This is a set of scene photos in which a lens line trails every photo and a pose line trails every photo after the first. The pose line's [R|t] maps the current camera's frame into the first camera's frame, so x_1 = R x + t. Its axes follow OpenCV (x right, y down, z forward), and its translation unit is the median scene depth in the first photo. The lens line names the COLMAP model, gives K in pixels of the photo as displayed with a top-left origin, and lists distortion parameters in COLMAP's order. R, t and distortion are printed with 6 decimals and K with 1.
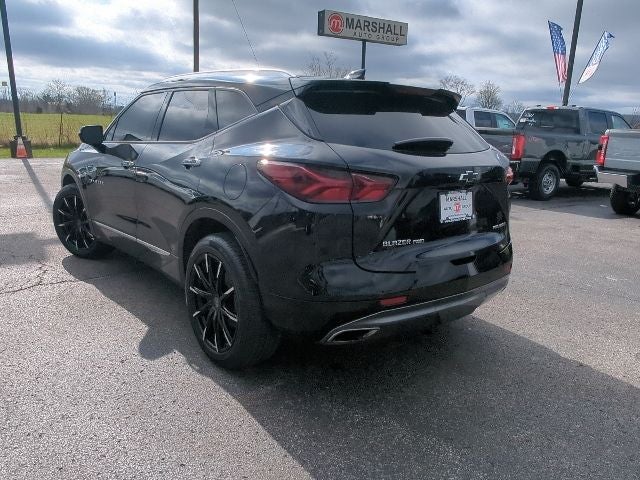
lens RADIAL K [[502.8, 0, 339.8], [0, 502.8, 256.2], [0, 0, 1]] dist [0.007981, -0.018636]
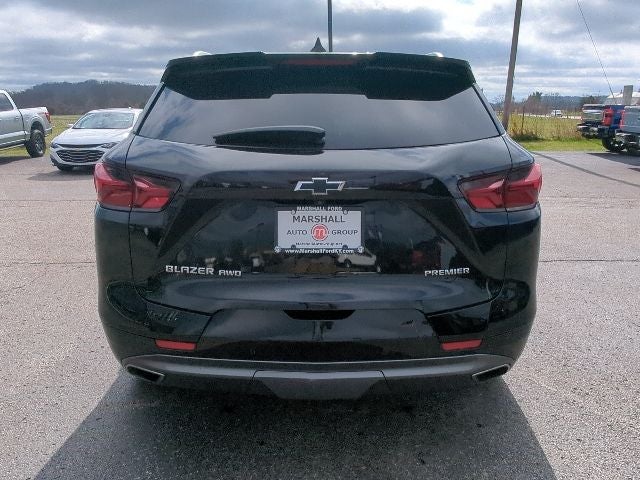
lens RADIAL K [[502.8, 0, 319.9], [0, 502.8, 252.2], [0, 0, 1]] dist [0.007981, -0.018636]
pose [[0.752705, 0.137562, -0.643826, 0.538992], [-0.135935, 0.989328, 0.052460, -0.086364], [0.644172, 0.048031, 0.763371, 0.410026]]
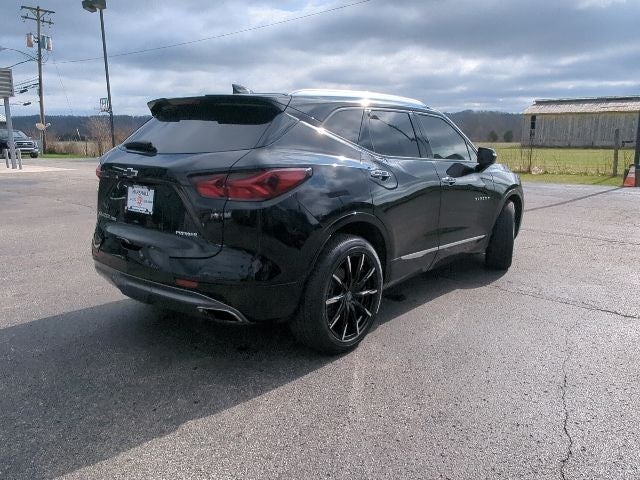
lens RADIAL K [[502.8, 0, 326.3], [0, 502.8, 254.6], [0, 0, 1]] dist [0.007981, -0.018636]
pose [[0.150254, 0.185703, -0.971050, 1.162769], [-0.253169, 0.956678, 0.143781, -0.204267], [0.955683, 0.224237, 0.190759, 0.990949]]
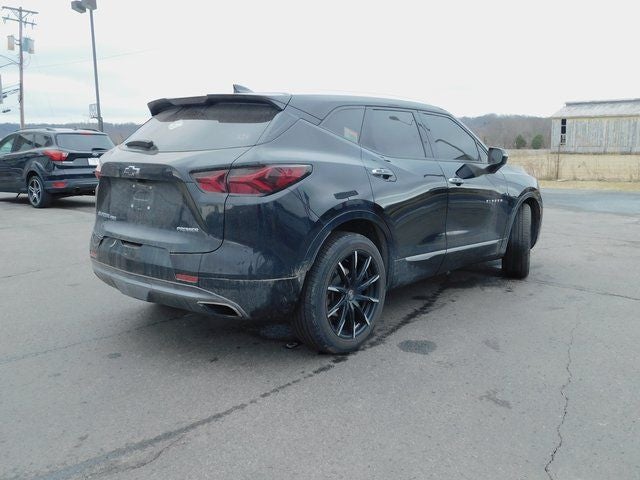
lens RADIAL K [[563.1, 0, 324.3], [0, 563.1, 243.7], [0, 0, 1]] dist [0.025091, -0.035271]
pose [[0.132916, 0.129911, -0.982577, 1.273931], [-0.247291, 0.964366, 0.094052, -0.180230], [0.959782, 0.230481, 0.160305, 0.994524]]
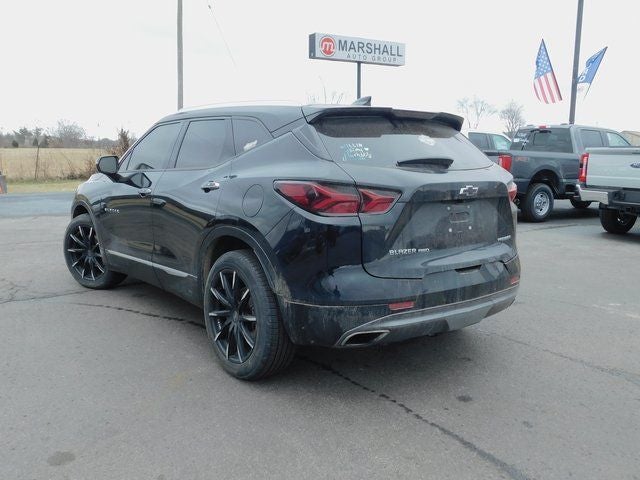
lens RADIAL K [[563.1, 0, 299.4], [0, 563.1, 240.5], [0, 0, 1]] dist [0.025091, -0.035271]
pose [[0.997962, -0.017760, -0.061285, -0.026009], [0.011555, 0.994905, -0.100154, 0.050777], [0.062751, 0.099242, 0.993083, -0.166045]]
